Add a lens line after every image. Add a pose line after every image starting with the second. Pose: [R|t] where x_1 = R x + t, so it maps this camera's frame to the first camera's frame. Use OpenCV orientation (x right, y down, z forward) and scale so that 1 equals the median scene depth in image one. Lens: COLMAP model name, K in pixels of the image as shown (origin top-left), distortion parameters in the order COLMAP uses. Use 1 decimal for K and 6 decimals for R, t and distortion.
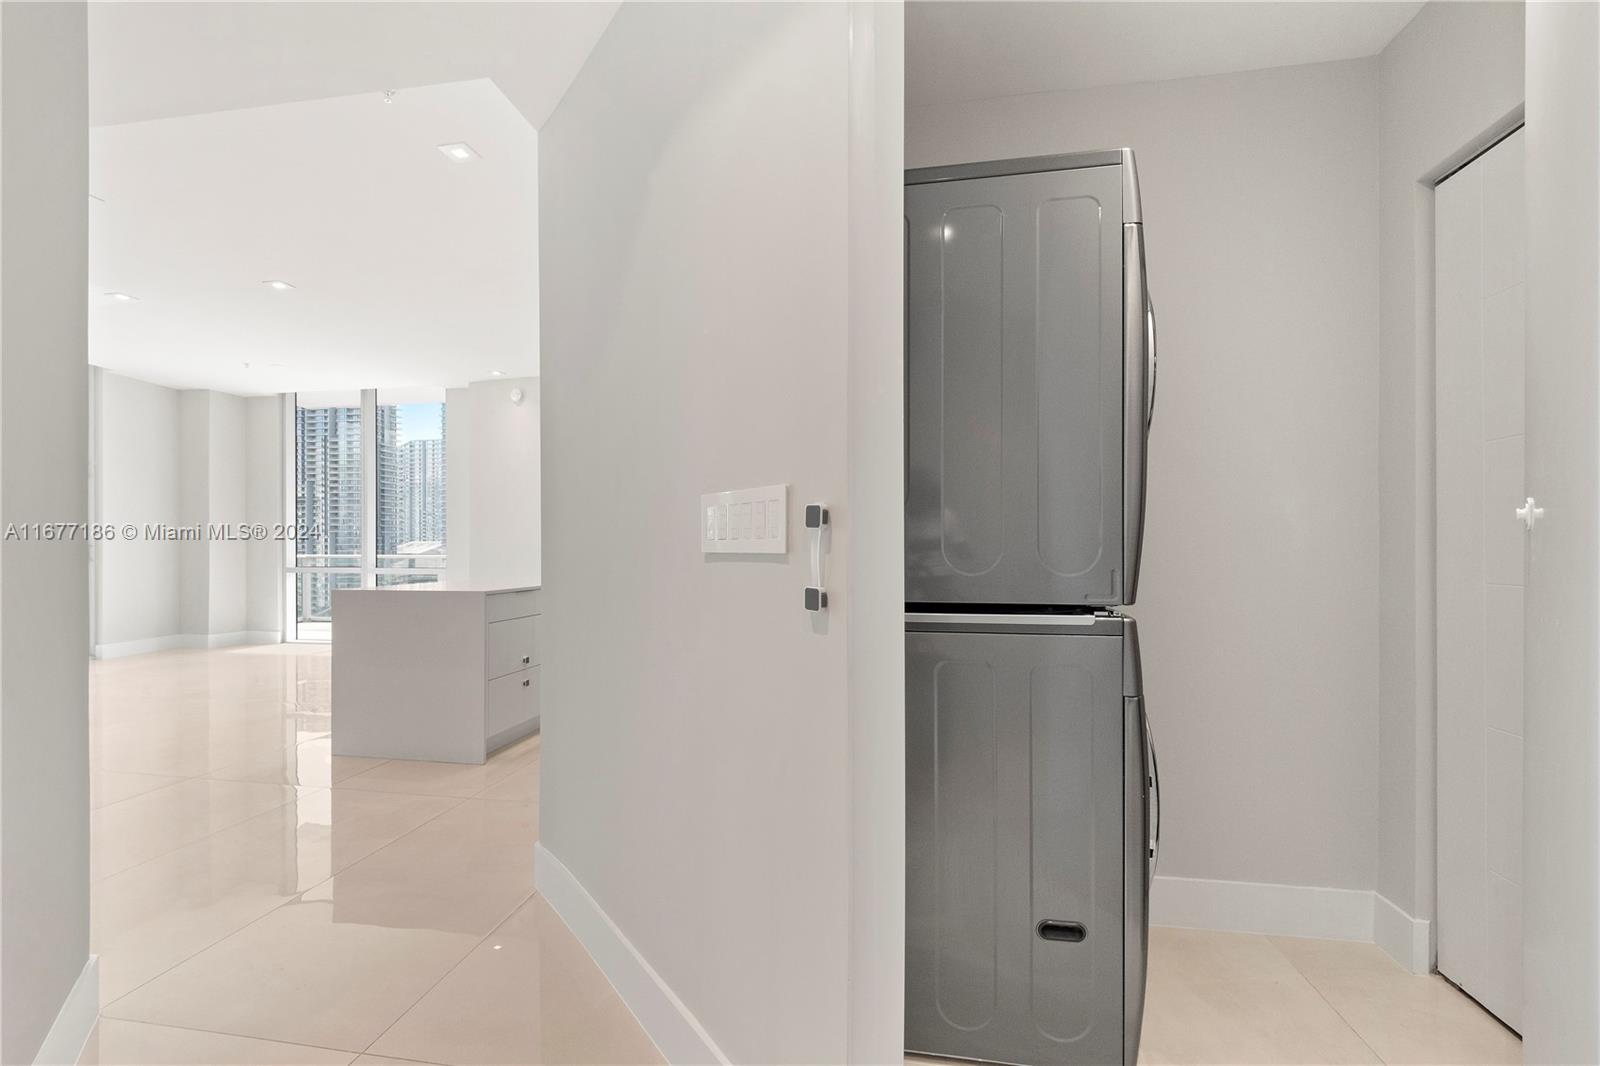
lens RADIAL K [[706.1, 0, 792.6], [0, 706.1, 551.3], [0, 0, 1]] dist [-0.001032, -0.000115]
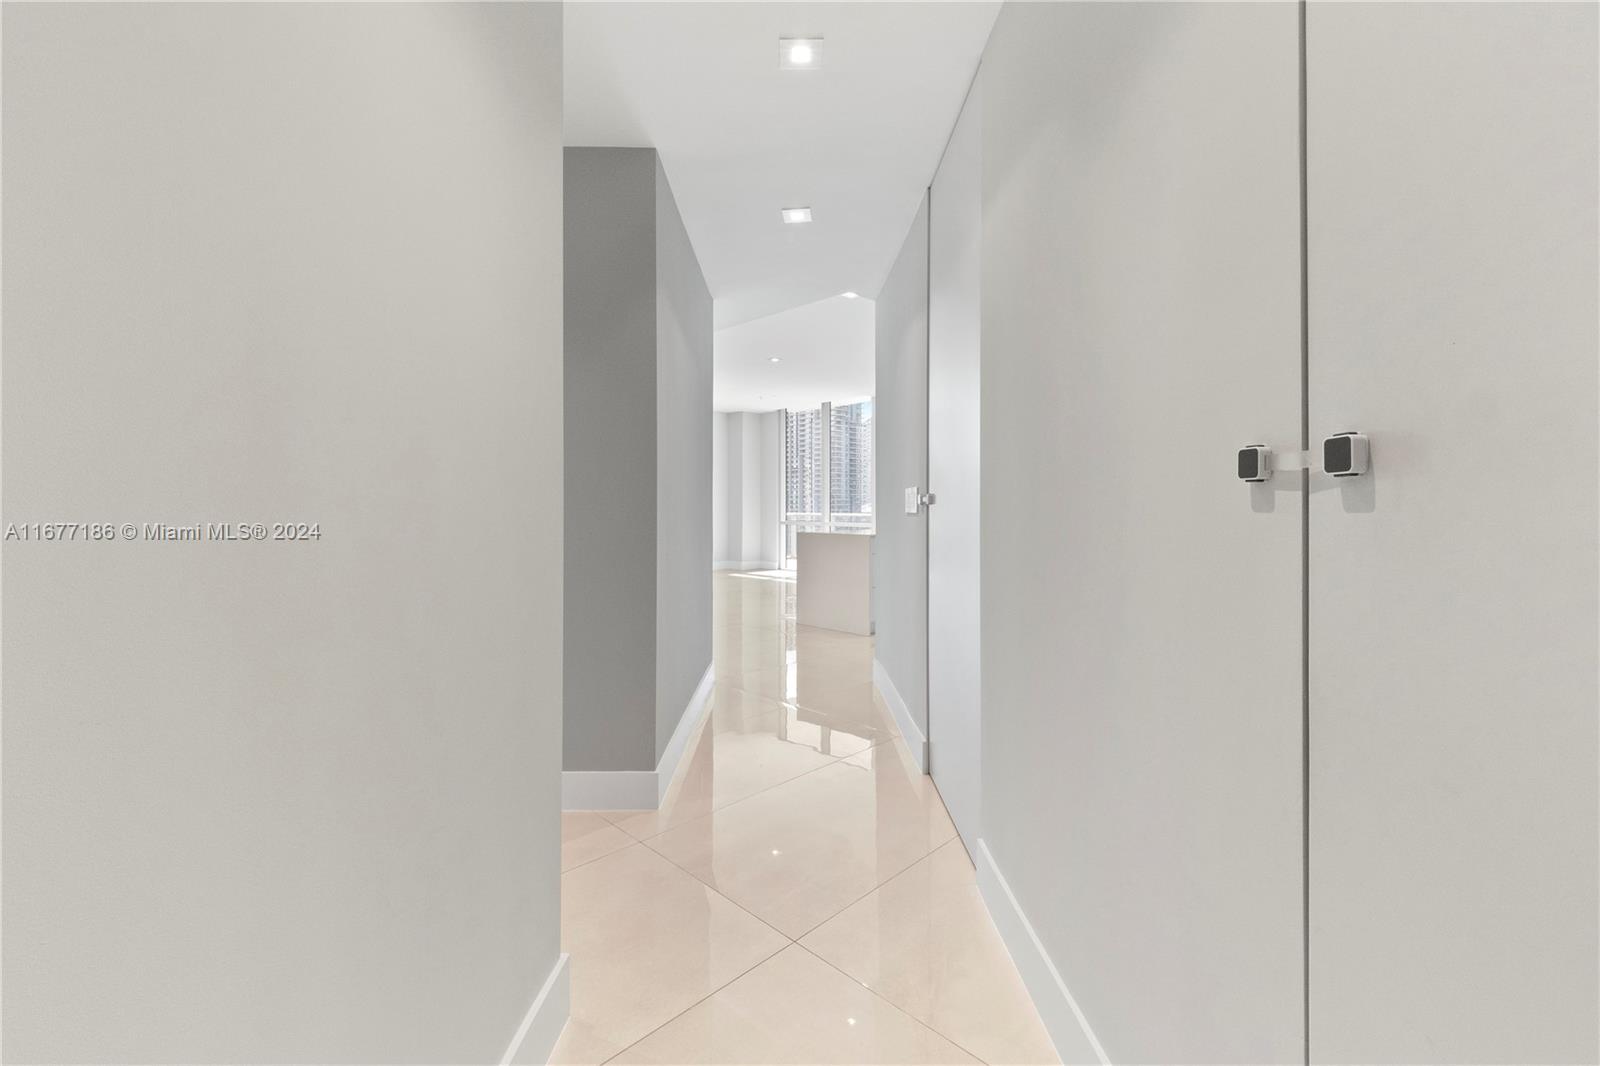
lens RADIAL K [[673.2, 0, 800.5], [0, 673.2, 509.8], [0, 0, 1]] dist [-0.000242, -0.000021]
pose [[0.824707, 0.000520, -0.565560, 0.160005], [-0.001197, 0.999999, -0.000827, -0.001073], [0.565559, 0.001359, 0.824707, -0.203138]]
